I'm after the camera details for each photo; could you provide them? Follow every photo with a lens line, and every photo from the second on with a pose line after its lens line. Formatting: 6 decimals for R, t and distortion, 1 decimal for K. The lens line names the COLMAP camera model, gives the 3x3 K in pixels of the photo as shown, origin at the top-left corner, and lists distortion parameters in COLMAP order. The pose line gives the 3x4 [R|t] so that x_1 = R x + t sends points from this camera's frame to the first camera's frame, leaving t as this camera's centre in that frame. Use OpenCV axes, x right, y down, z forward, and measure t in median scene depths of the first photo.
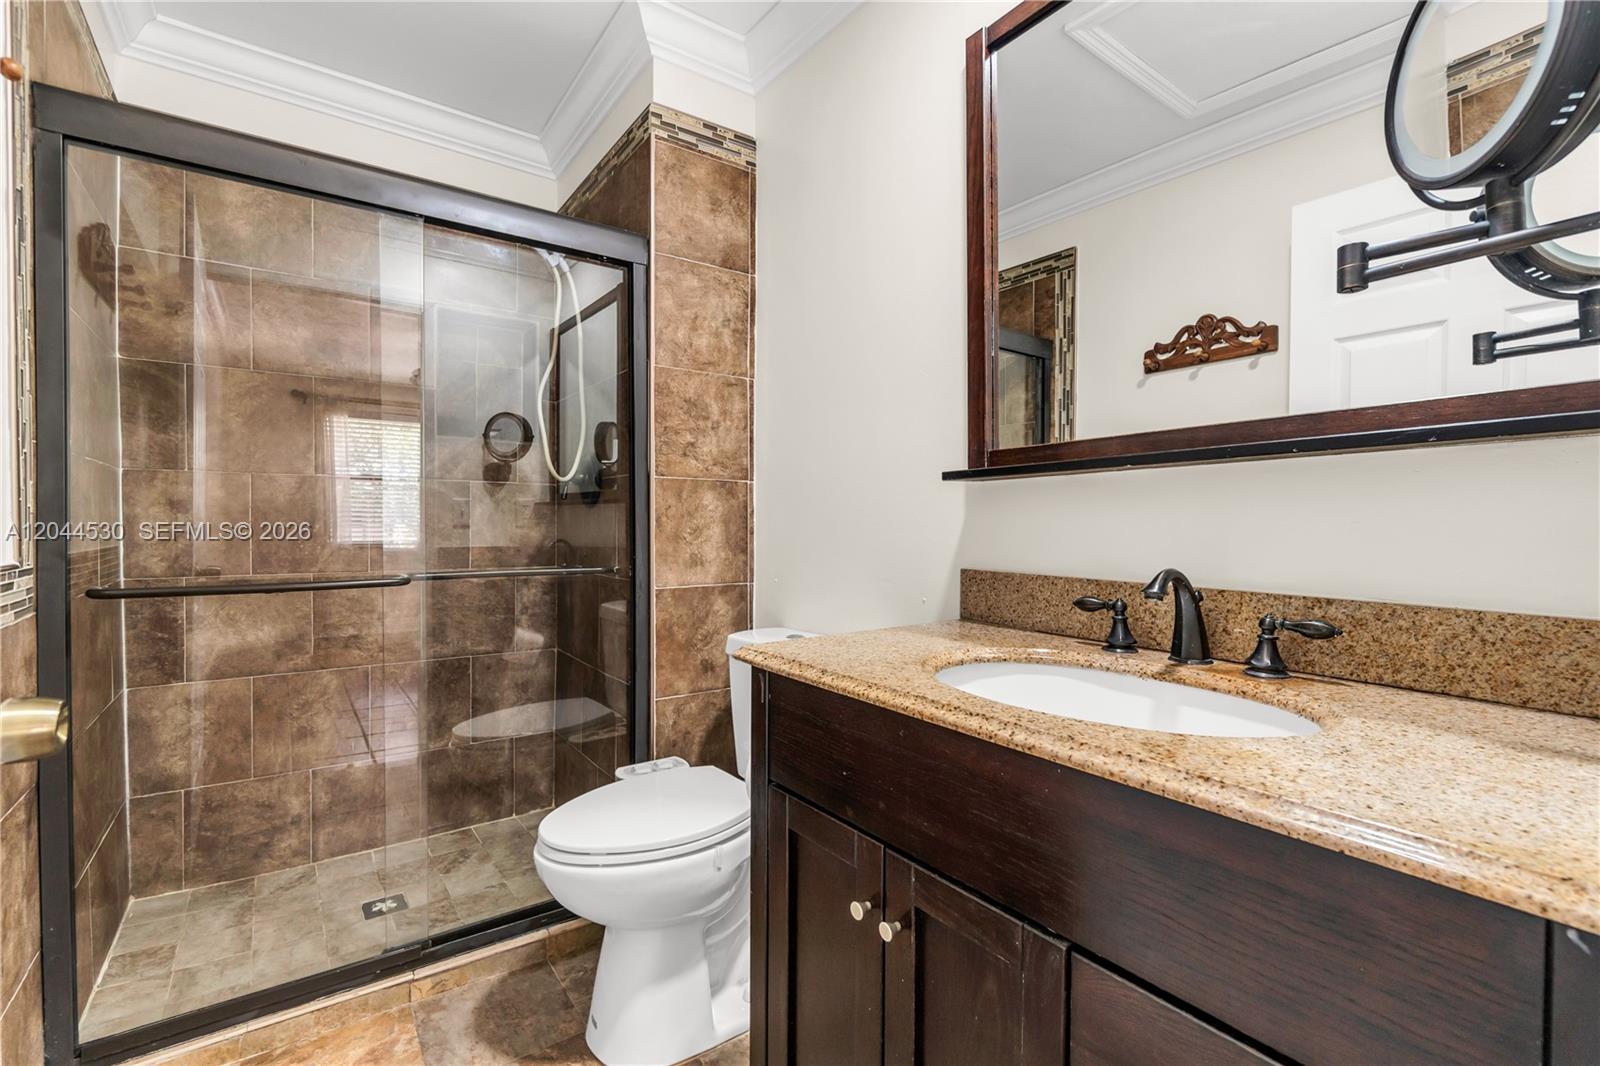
lens RADIAL K [[704.7, 0, 796.8], [0, 704.7, 542.9], [0, 0, 1]] dist [-0.006982, 0.001958]
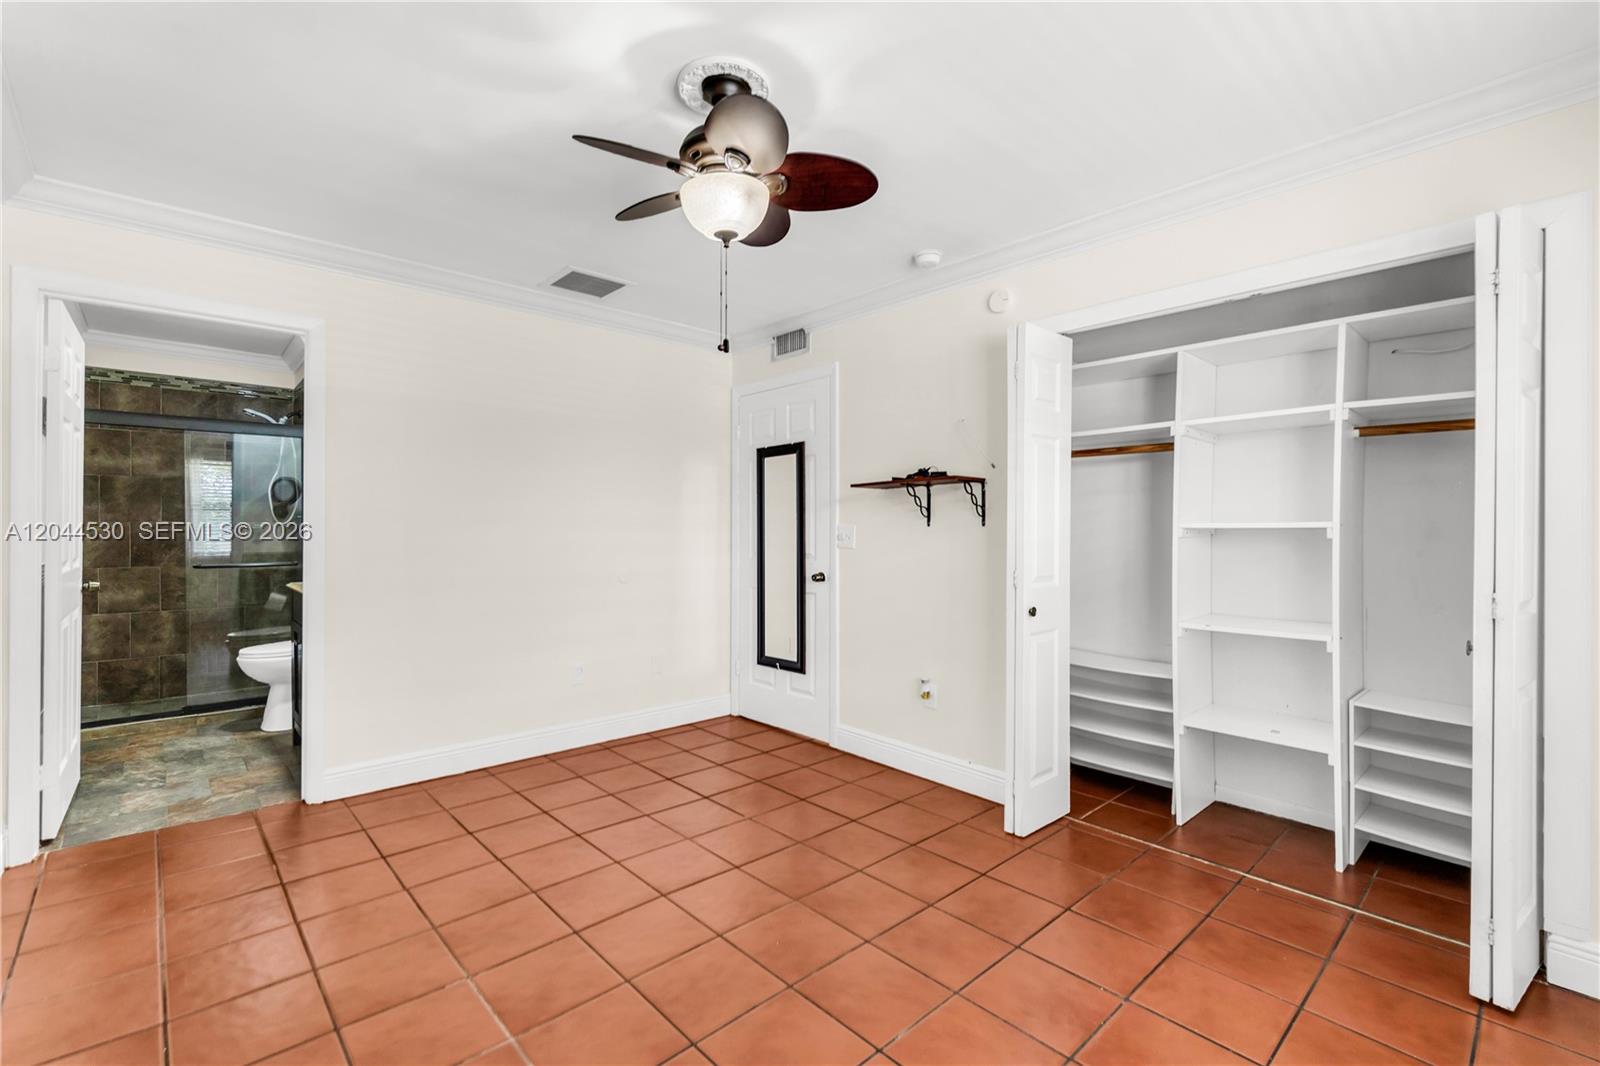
lens RADIAL K [[704.7, 0, 795.1], [0, 704.7, 530.6], [0, 0, 1]] dist [-0.006982, 0.001958]
pose [[0.993706, -0.005990, 0.111856, 0.725976], [0.007711, 0.999858, -0.014964, -0.014565], [-0.111751, 0.015732, 0.993612, -0.981616]]
